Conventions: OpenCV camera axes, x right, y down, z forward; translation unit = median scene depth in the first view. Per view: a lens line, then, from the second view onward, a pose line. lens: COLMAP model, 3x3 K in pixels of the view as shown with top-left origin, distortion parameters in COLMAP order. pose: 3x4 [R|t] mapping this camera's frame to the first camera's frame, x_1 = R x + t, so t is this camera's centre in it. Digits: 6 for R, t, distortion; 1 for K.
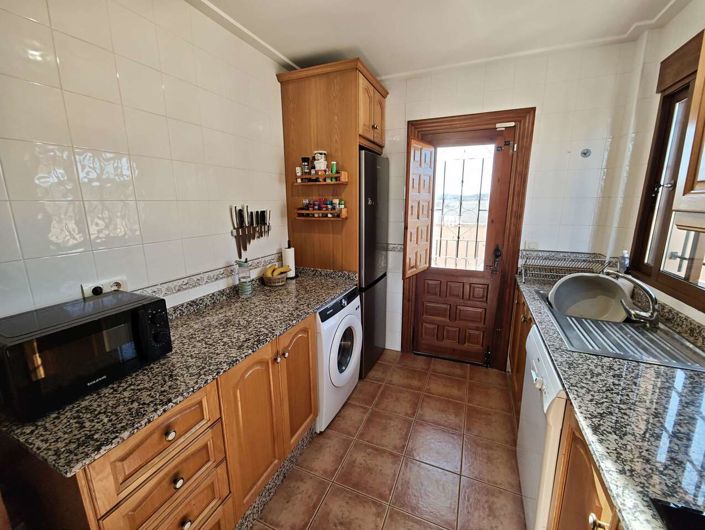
lens RADIAL K [[294.5, 0, 343.7], [0, 294.5, 262.2], [0, 0, 1]] dist [-0.003706, 0.000866]
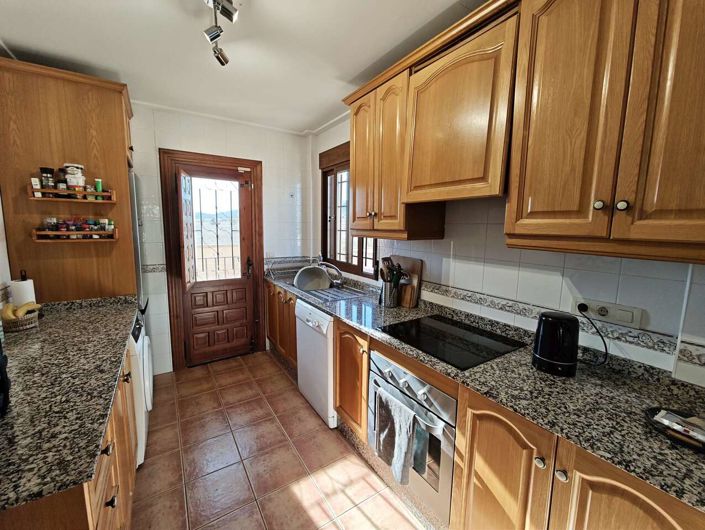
lens RADIAL K [[294.5, 0, 343.7], [0, 294.5, 262.2], [0, 0, 1]] dist [-0.003706, 0.000866]
pose [[0.569056, -0.090058, 0.817352, -0.358769], [0.152486, 0.988302, 0.002730, 0.031734], [-0.808037, 0.123081, 0.576132, -0.120269]]
